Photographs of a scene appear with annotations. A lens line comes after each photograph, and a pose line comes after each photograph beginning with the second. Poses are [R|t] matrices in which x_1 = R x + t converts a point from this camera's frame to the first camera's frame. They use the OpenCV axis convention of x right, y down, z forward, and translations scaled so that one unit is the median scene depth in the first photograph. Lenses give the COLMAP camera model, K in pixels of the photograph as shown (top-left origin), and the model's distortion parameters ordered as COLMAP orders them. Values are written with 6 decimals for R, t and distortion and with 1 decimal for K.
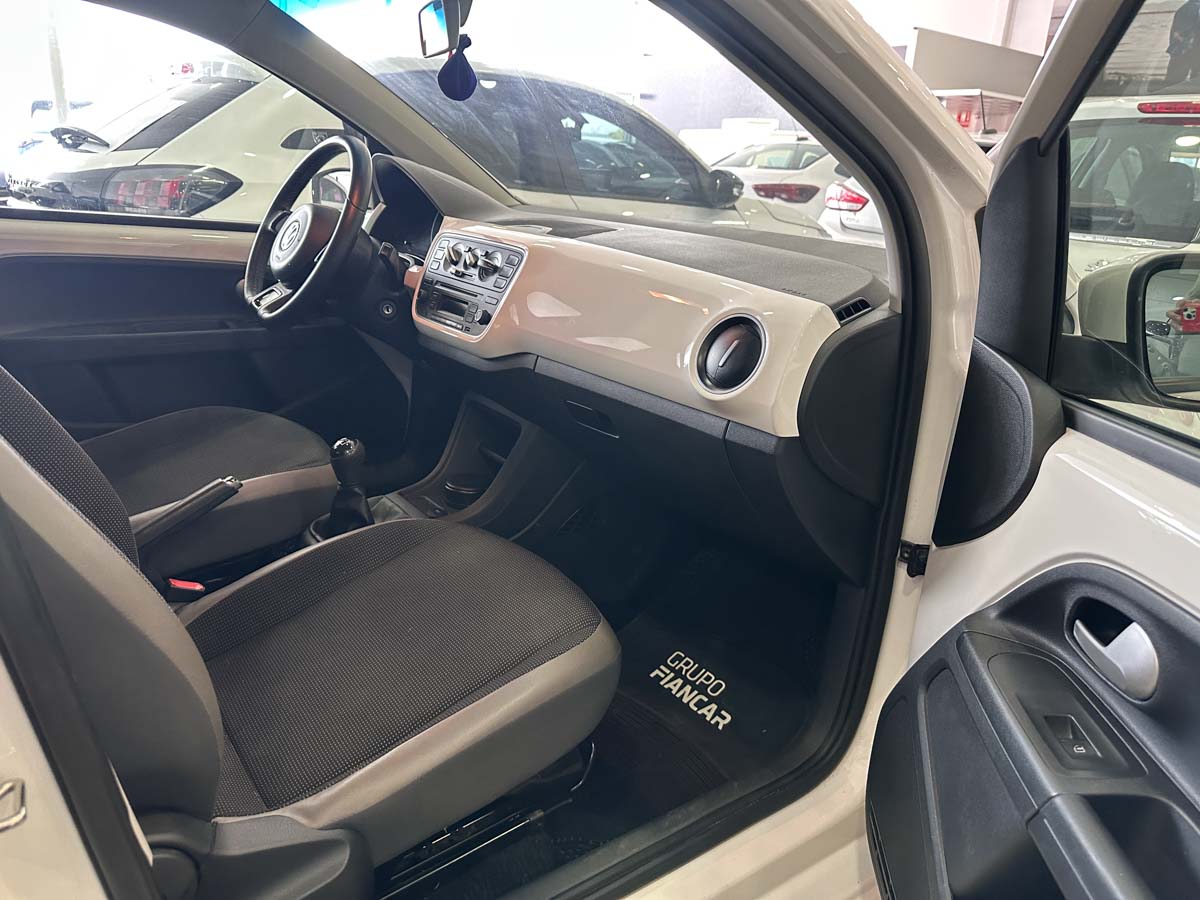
lens RADIAL K [[852.8, 0, 596.5], [0, 852.8, 455.7], [0, 0, 1]] dist [0.061728, -0.087592]
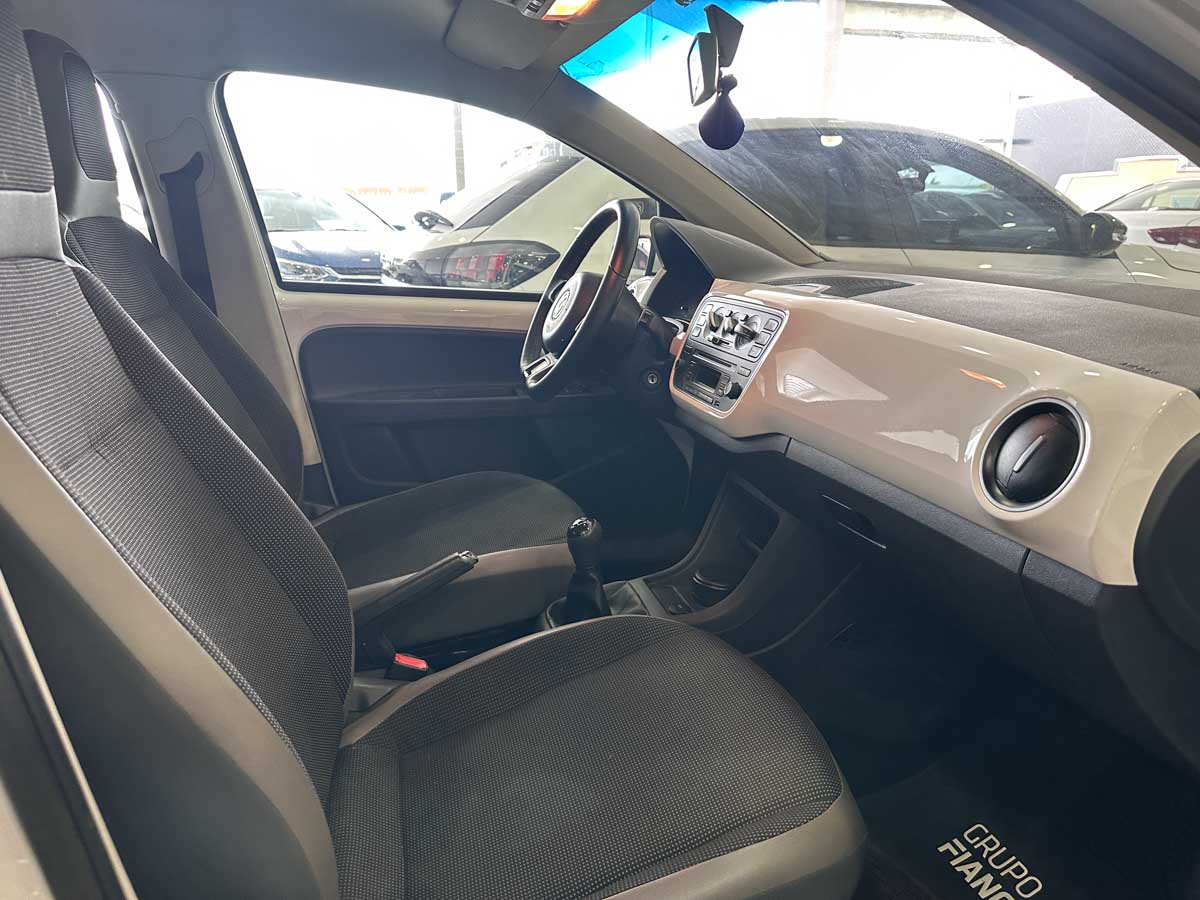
lens RADIAL K [[852.8, 0, 599.1], [0, 852.8, 448.1], [0, 0, 1]] dist [0.061728, -0.087592]
pose [[0.924369, 0.041651, -0.379219, 0.063919], [-0.070815, 0.995480, -0.063281, -0.035968], [0.374869, 0.085349, 0.923141, 0.141518]]
